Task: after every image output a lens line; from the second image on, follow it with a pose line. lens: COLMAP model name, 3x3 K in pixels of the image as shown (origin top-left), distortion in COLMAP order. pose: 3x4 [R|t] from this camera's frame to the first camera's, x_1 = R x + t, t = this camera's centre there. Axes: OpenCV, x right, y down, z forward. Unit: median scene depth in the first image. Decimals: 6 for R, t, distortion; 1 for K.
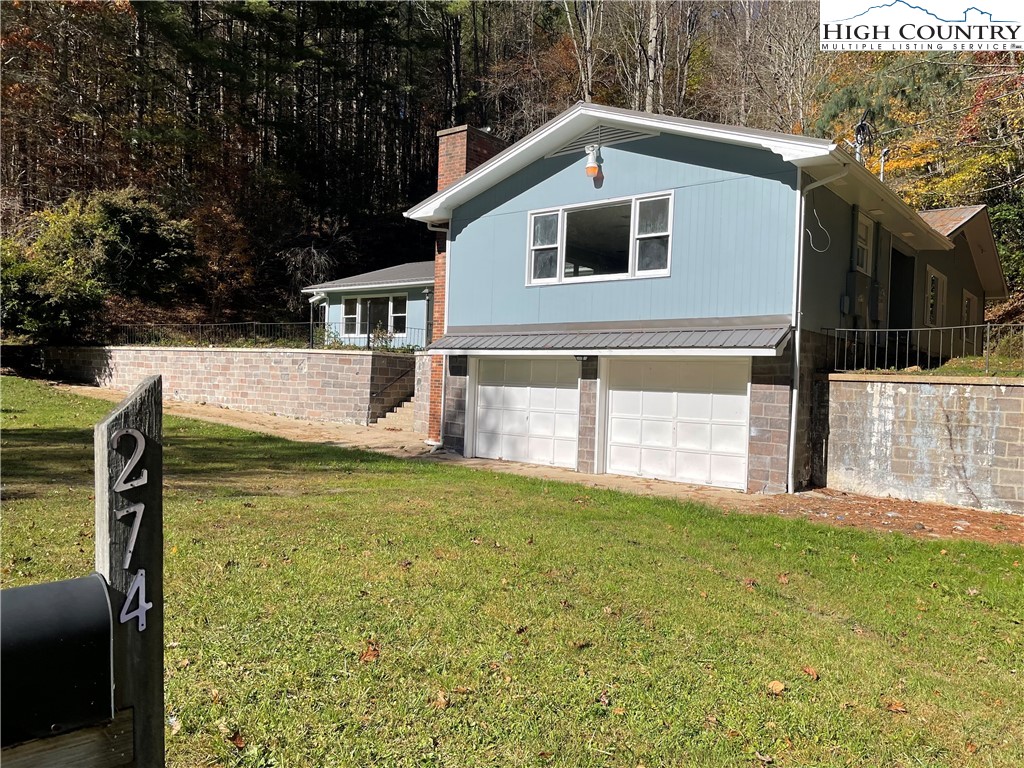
lens RADIAL K [[778.5, 0, 504.0], [0, 778.5, 376.5], [0, 0, 1]] dist [0.110476, -0.145790]
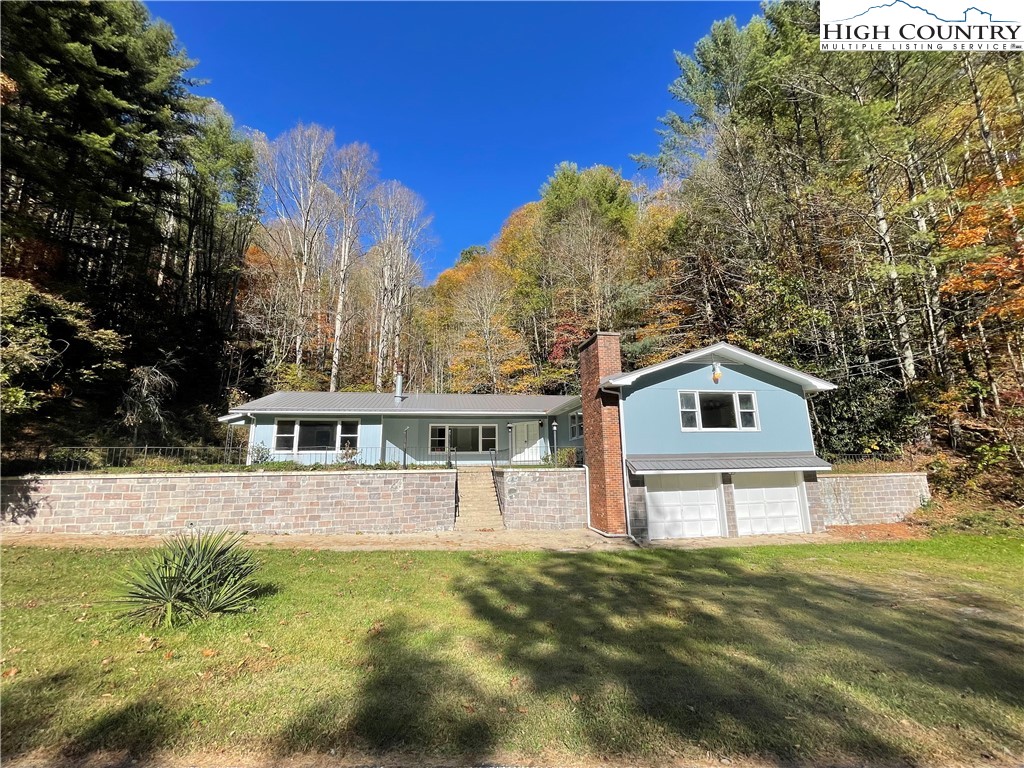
lens RADIAL K [[412.0, 0, 512.0], [0, 412.0, 384.0], [0, 0, 1]] dist [-0.002895, 0.000163]
pose [[0.645598, 0.105966, 0.756290, -0.626795], [0.032185, 0.985671, -0.165579, -0.054846], [-0.762999, 0.131239, 0.632937, 0.468879]]
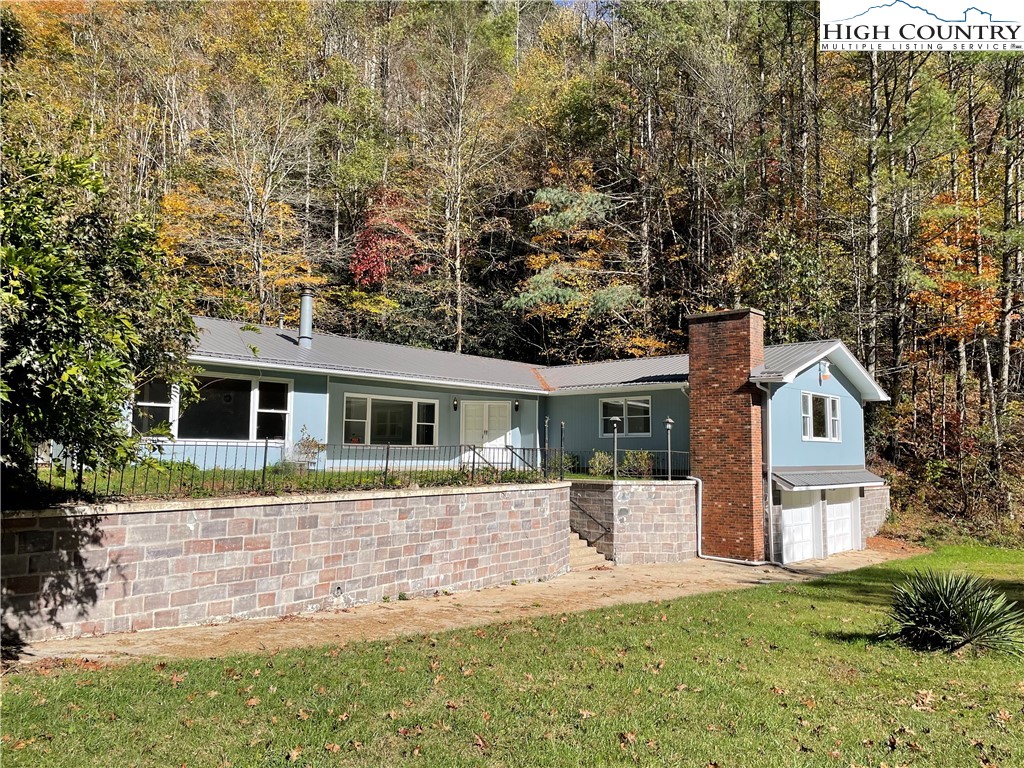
lens RADIAL K [[778.5, 0, 504.0], [0, 778.5, 376.5], [0, 0, 1]] dist [0.110476, -0.145790]
pose [[0.045072, 0.064553, 0.996896, -1.016824], [-0.015537, 0.997835, -0.063911, -0.090050], [-0.998863, -0.012608, 0.045978, 1.014642]]
